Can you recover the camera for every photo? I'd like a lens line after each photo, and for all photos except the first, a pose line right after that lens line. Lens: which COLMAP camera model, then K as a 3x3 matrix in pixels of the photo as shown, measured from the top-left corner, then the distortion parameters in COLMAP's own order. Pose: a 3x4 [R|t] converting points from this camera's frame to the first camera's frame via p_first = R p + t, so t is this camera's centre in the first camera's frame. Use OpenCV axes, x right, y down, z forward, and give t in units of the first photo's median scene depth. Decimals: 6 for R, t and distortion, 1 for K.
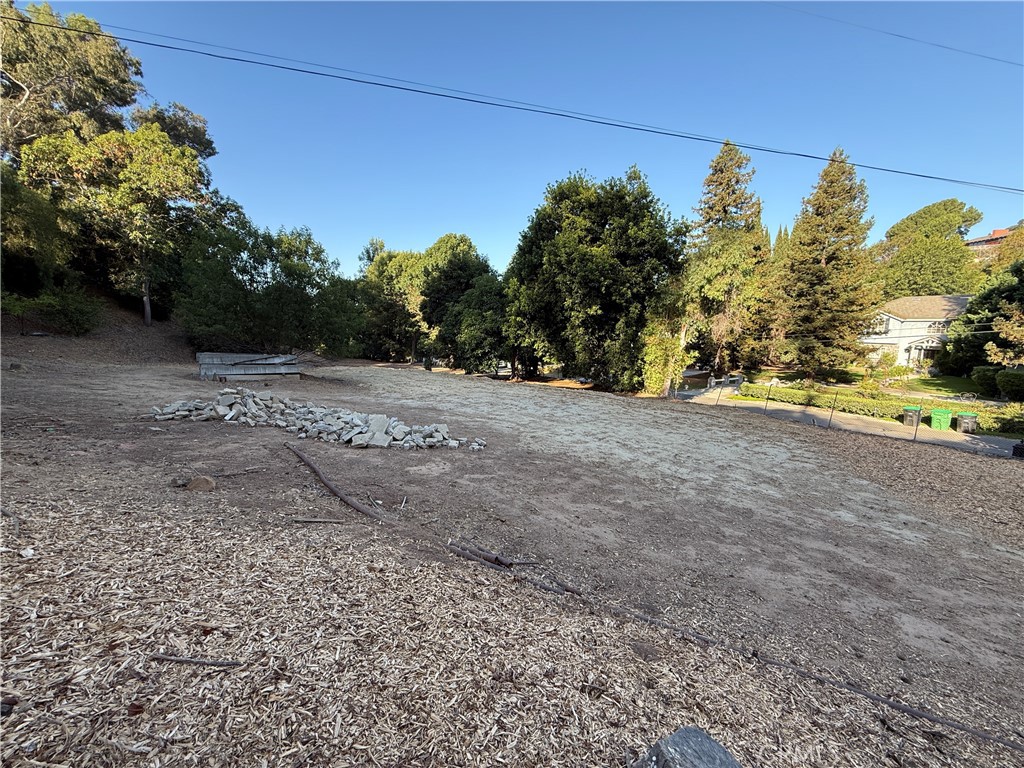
lens RADIAL K [[410.9, 0, 512.0], [0, 410.9, 384.0], [0, 0, 1]] dist [-0.001387, 0.000195]
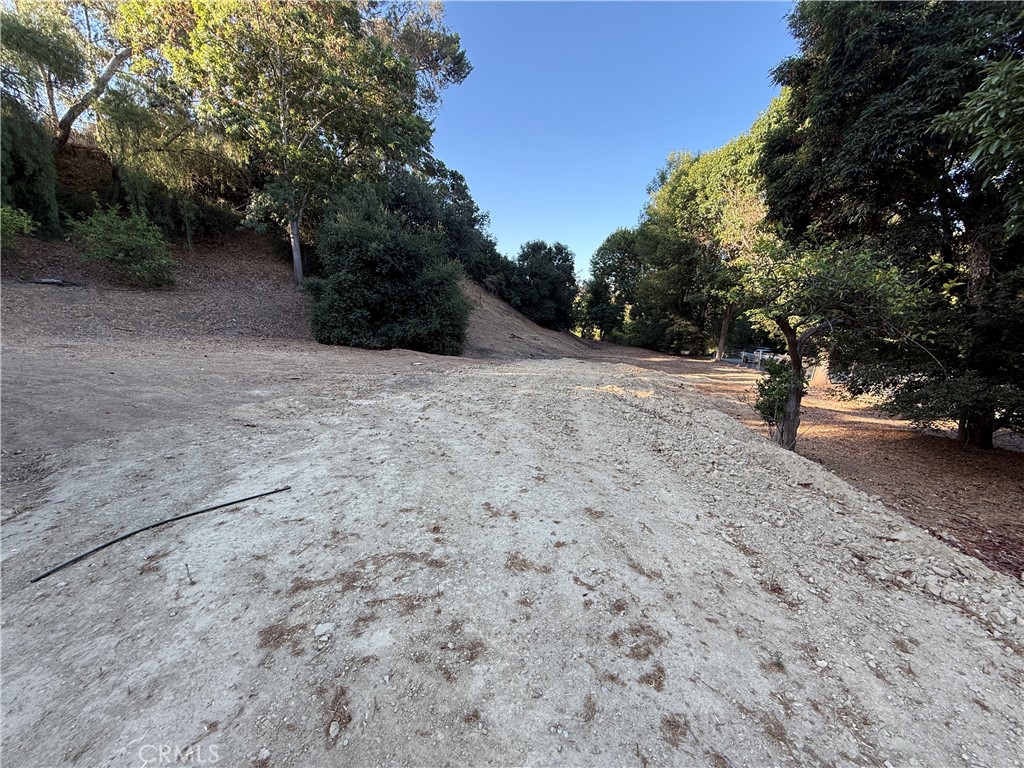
lens RADIAL K [[410.9, 0, 512.0], [0, 410.9, 384.0], [0, 0, 1]] dist [-0.001387, 0.000195]
pose [[0.756524, 0.104489, -0.645564, -0.026530], [-0.086853, 0.994462, 0.059179, -0.007774], [0.648172, 0.011299, 0.761410, 0.114697]]
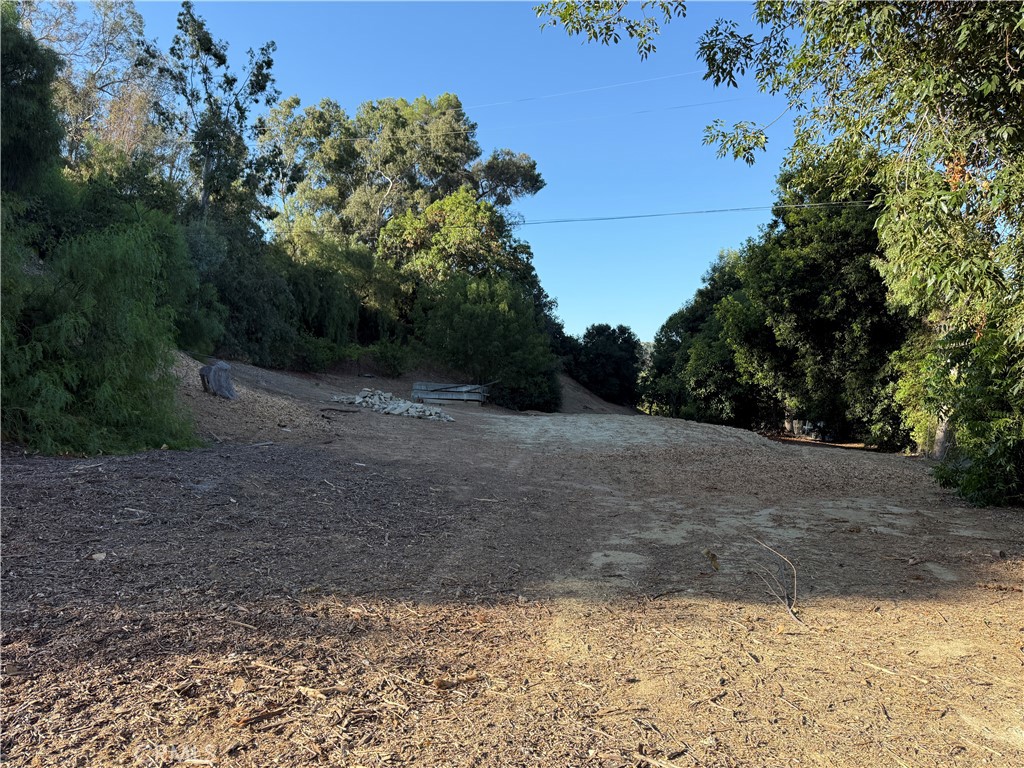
lens RADIAL K [[740.2, 0, 512.0], [0, 740.2, 384.0], [0, 0, 1]] dist [0.002005, 0.000087]
pose [[0.724322, -0.007914, -0.689416, 0.082789], [-0.091455, 0.989995, -0.107449, 0.012049], [0.683369, 0.140878, 0.716352, -0.035695]]
